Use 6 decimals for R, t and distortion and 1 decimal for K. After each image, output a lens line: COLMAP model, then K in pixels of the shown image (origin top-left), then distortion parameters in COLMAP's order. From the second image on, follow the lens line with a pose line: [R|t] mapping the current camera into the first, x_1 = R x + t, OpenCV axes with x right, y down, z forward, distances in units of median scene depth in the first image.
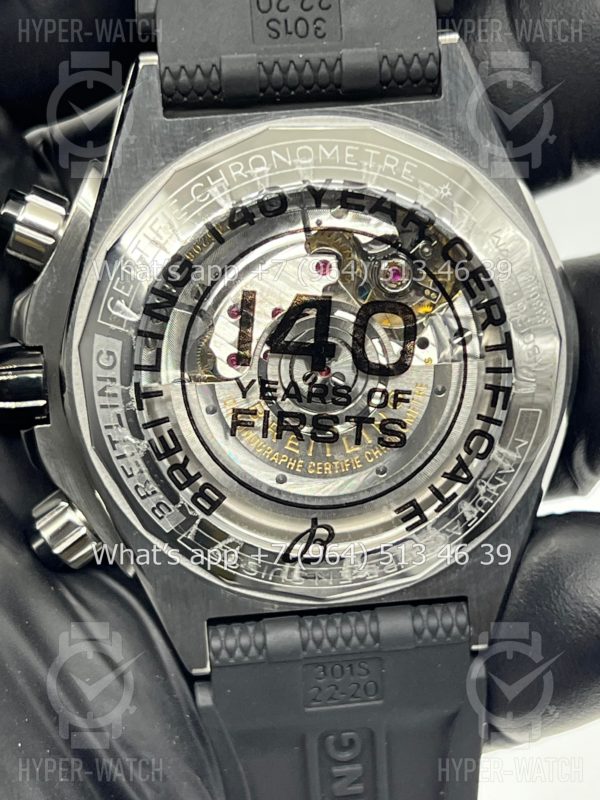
lens RADIAL K [[1855.6, 0, 171.3], [0, 1855.6, 397.7], [0, 0, 1]] dist [0.125970, -0.139086]
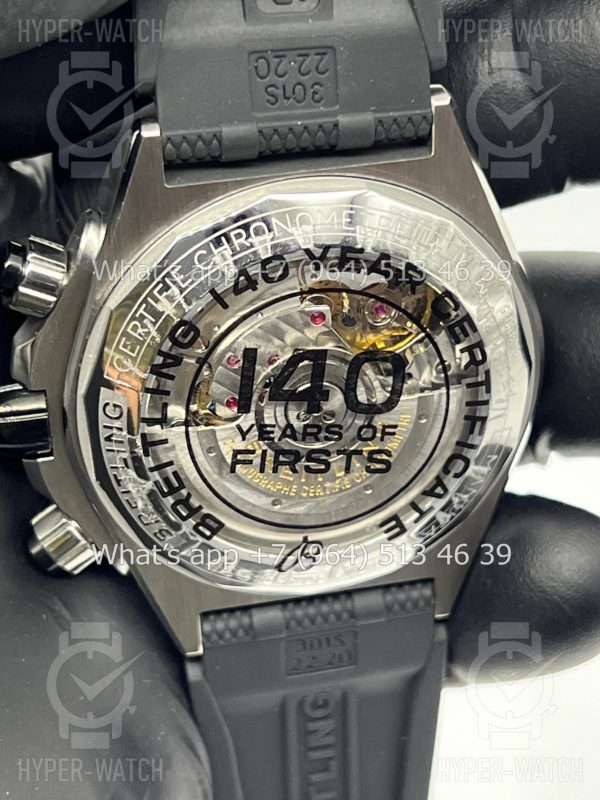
lens RADIAL K [[1855.6, 0, 171.3], [0, 1855.6, 397.7], [0, 0, 1]] dist [0.125970, -0.139086]
pose [[0.990526, -0.054116, 0.126213, -0.134071], [0.017074, 0.960480, 0.277823, -0.318102], [-0.136259, -0.273036, 0.952305, 0.002052]]
